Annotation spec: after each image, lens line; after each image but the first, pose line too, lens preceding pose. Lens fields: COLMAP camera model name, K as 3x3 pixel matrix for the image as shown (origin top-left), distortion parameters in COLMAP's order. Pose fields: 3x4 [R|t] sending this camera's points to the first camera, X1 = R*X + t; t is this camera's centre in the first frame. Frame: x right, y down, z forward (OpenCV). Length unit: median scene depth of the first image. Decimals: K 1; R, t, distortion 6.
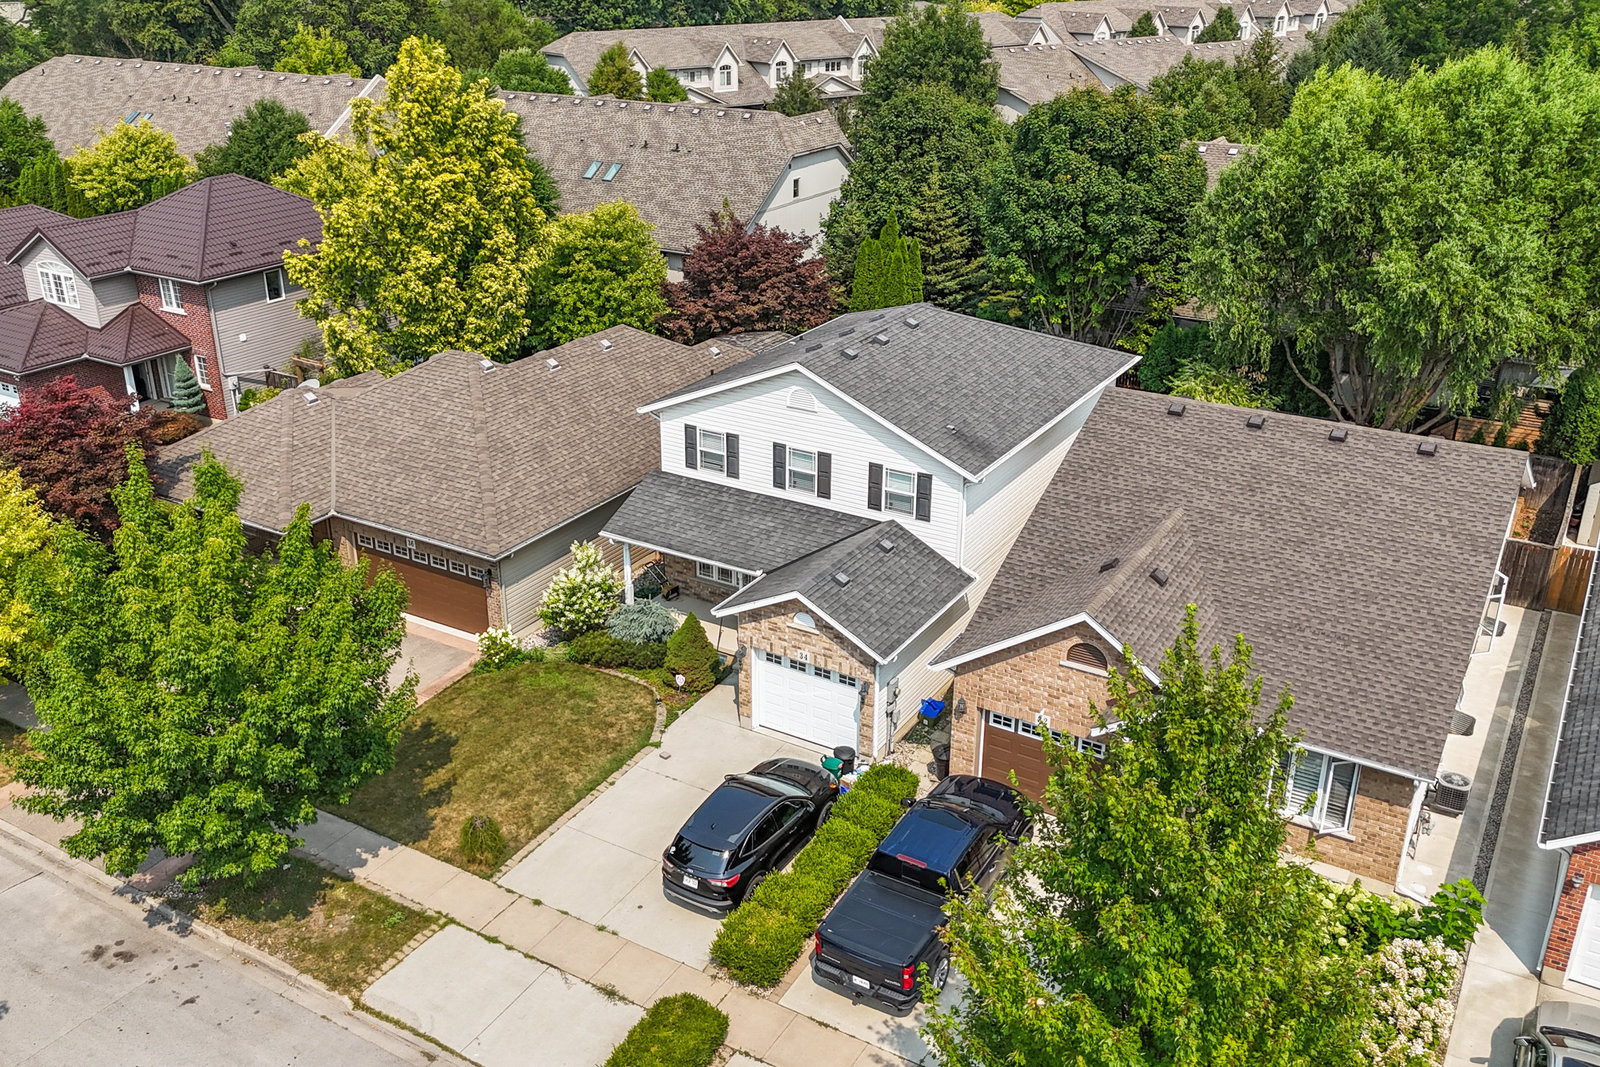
lens RADIAL K [[1390.9, 0, 765.5], [0, 1390.9, 536.7], [0, 0, 1]] dist [0.085225, -0.107395]
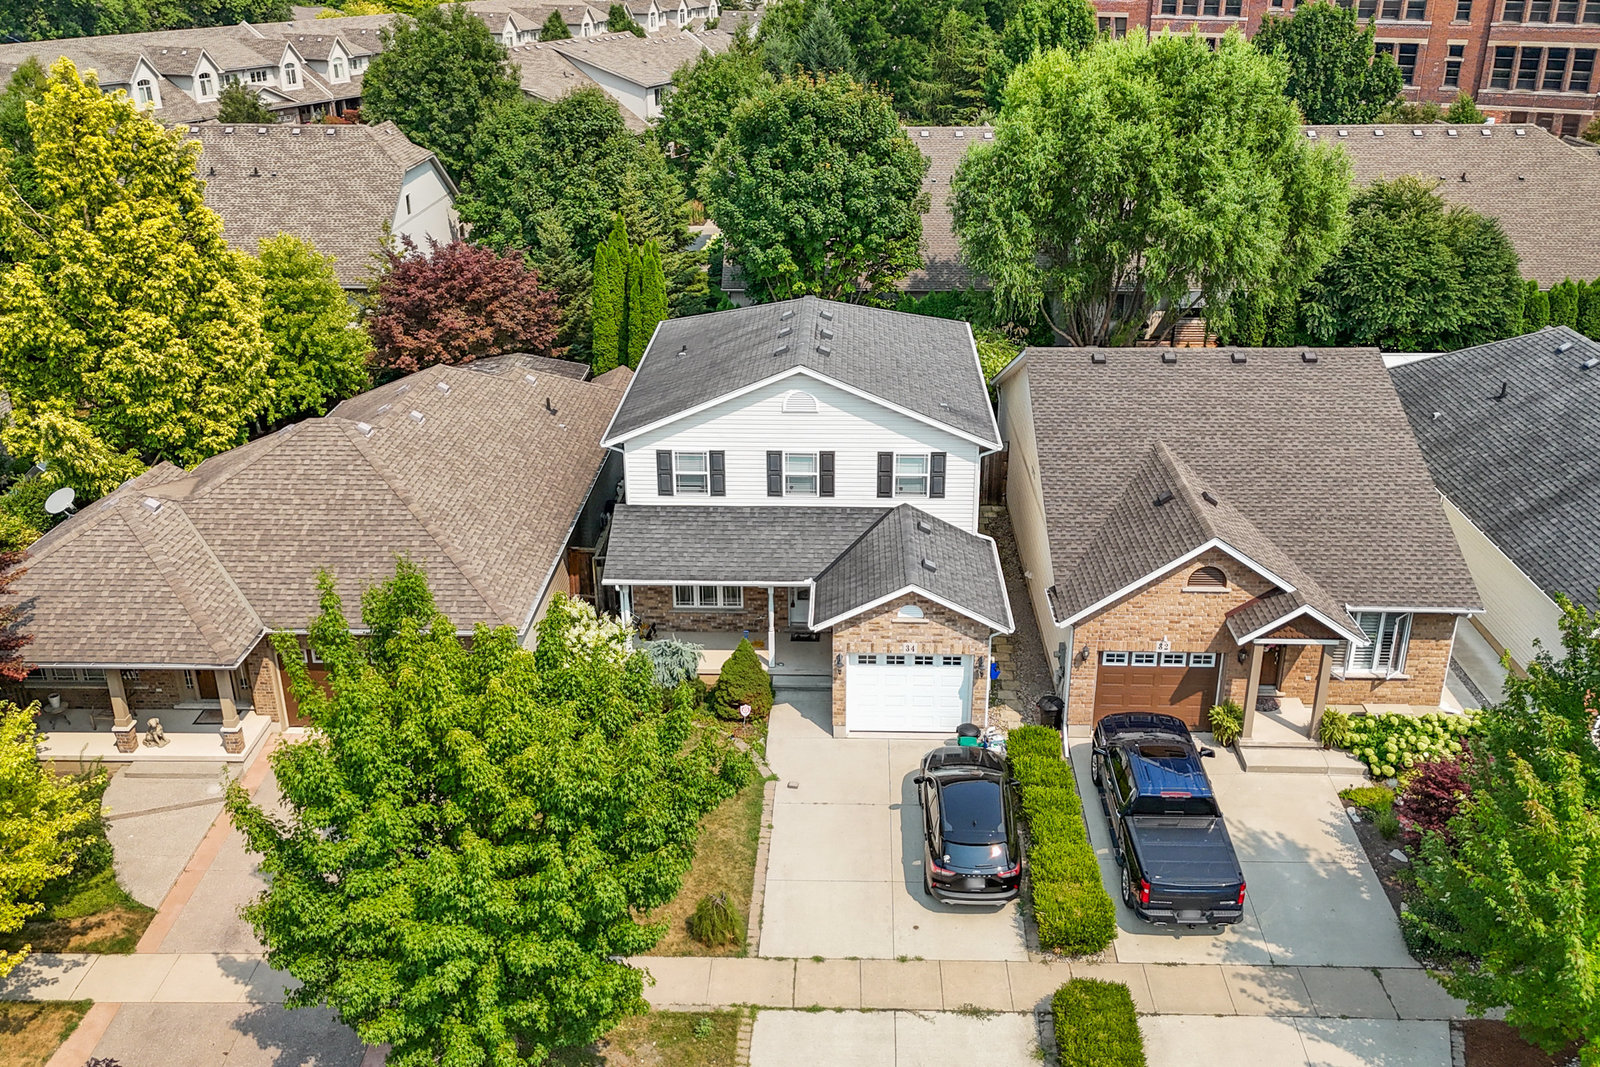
lens RADIAL K [[1390.9, 0, 807.1], [0, 1390.9, 537.9], [0, 0, 1]] dist [0.085225, -0.107395]
pose [[0.865808, -0.201931, 0.457821, -0.422036], [0.201790, 0.978161, 0.049822, -0.050288], [-0.457883, 0.049248, 0.887647, 0.119020]]
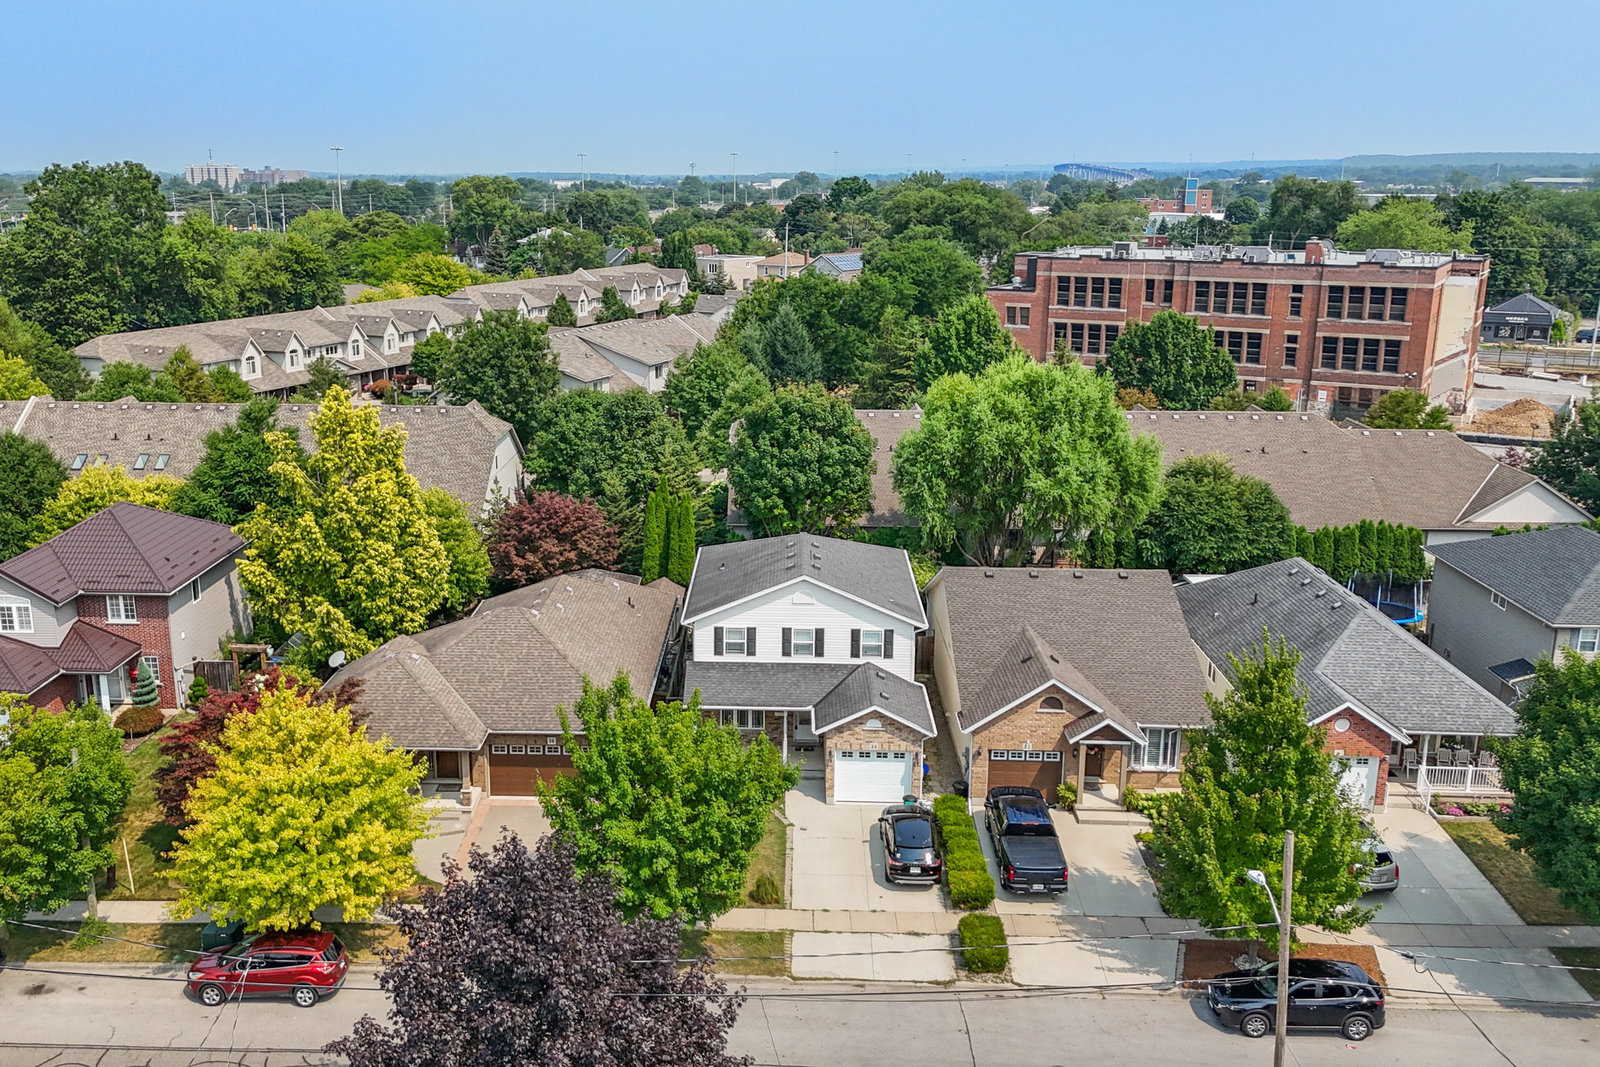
lens RADIAL K [[1390.9, 0, 721.6], [0, 1390.9, 518.9], [0, 0, 1]] dist [0.085225, -0.107395]
pose [[0.874361, -0.114558, 0.471561, -0.774355], [0.192770, 0.973771, -0.120869, -0.010649], [-0.445346, 0.196586, 0.873511, -0.373150]]
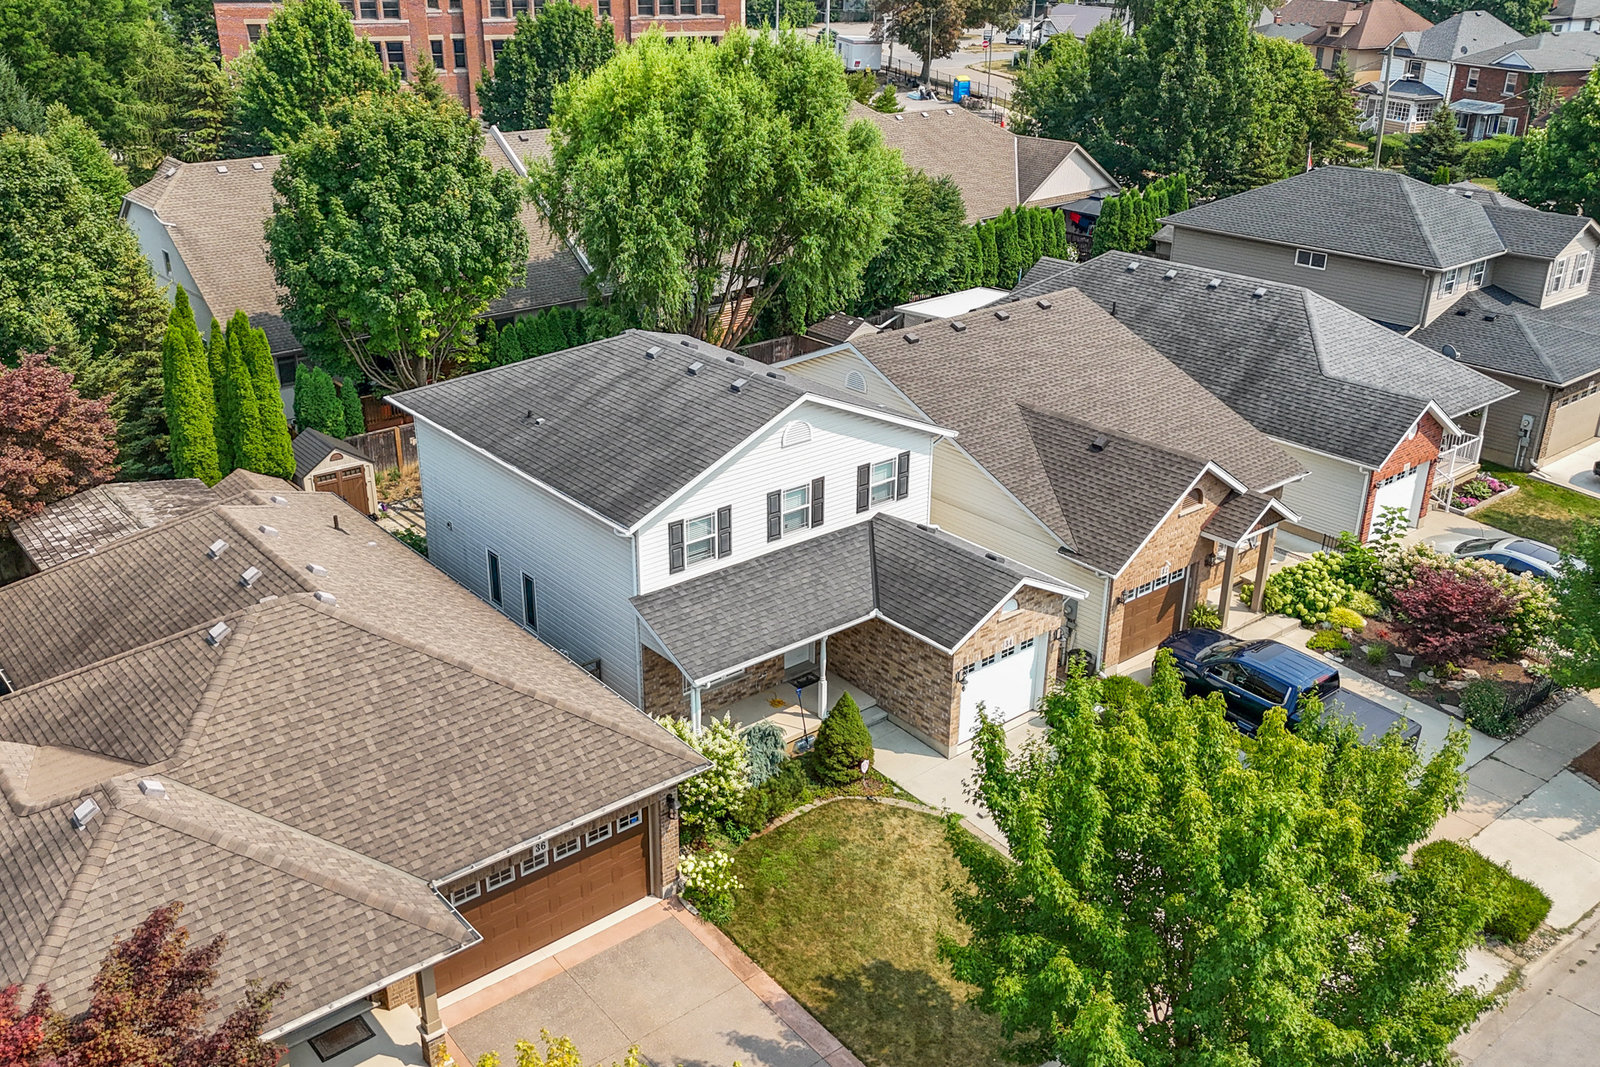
lens RADIAL K [[1390.9, 0, 743.7], [0, 1390.9, 524.8], [0, 0, 1]] dist [0.085225, -0.107395]
pose [[0.342694, -0.370477, 0.863312, -0.764429], [0.380303, 0.895001, 0.233114, -0.259491], [-0.859029, 0.248434, 0.447605, 0.606455]]
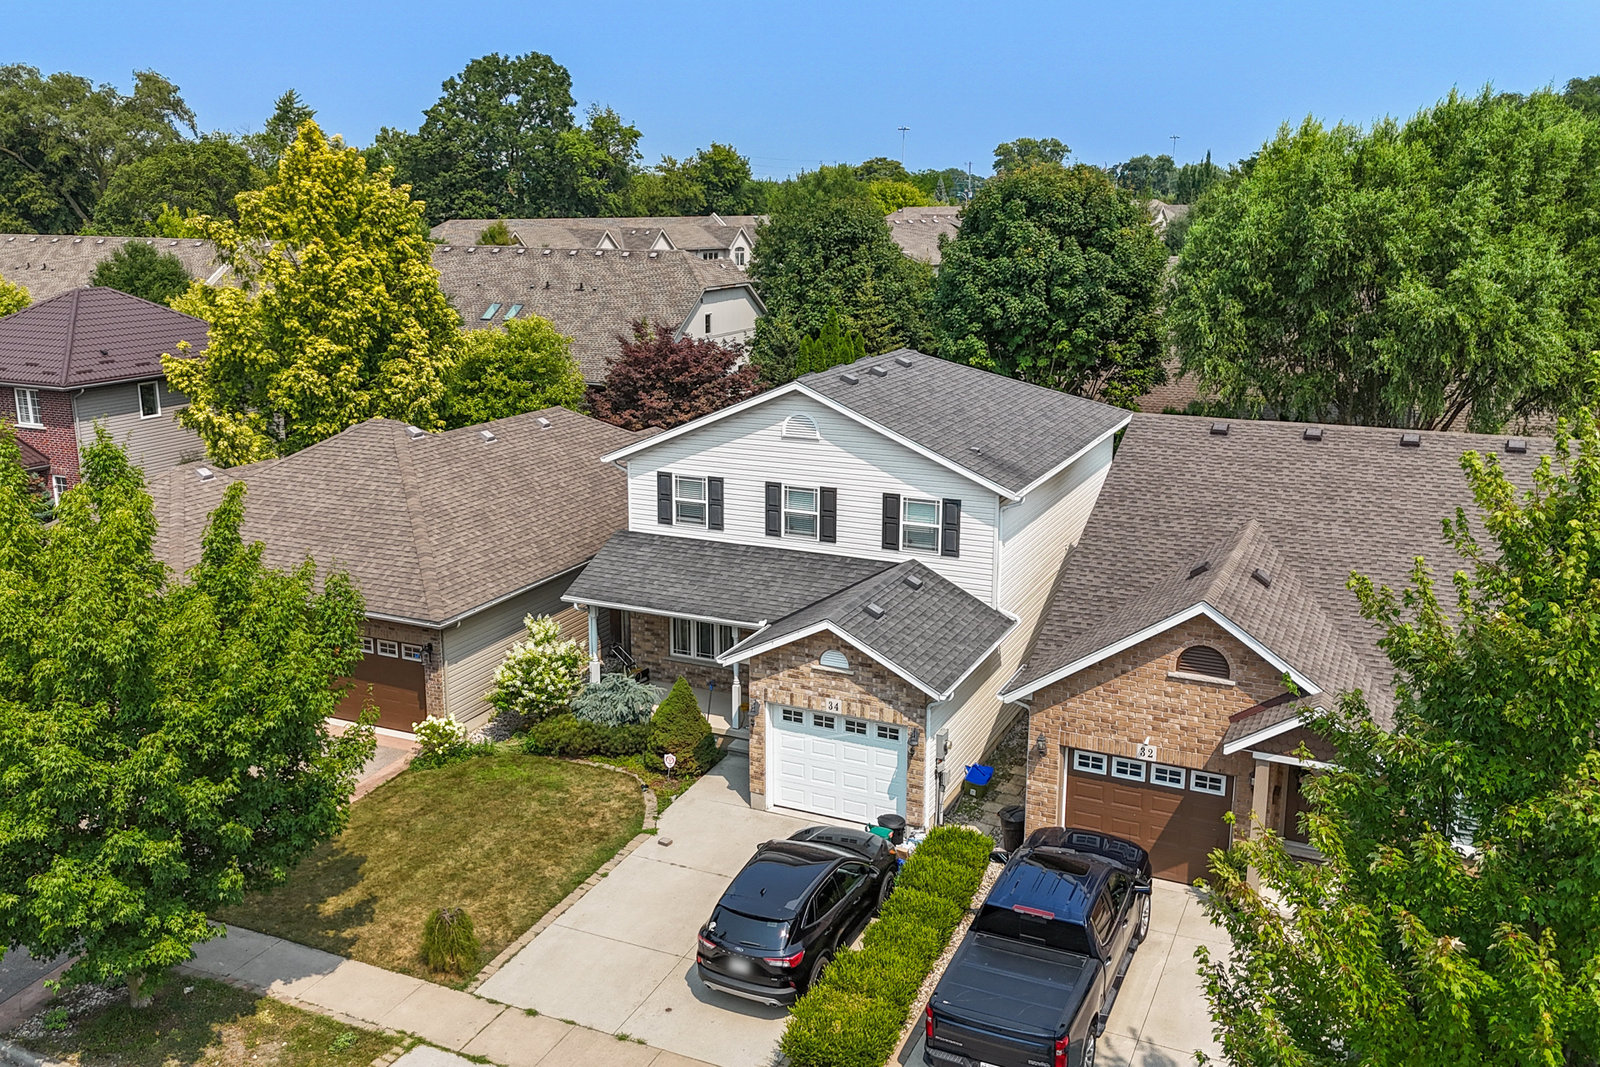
lens RADIAL K [[1390.9, 0, 745.8], [0, 1390.9, 538.0], [0, 0, 1]] dist [0.085225, -0.107395]
pose [[0.995268, -0.024563, 0.094014, -0.087373], [0.039939, 0.985427, -0.165344, 0.107058], [-0.088583, 0.168317, 0.981745, 0.153799]]
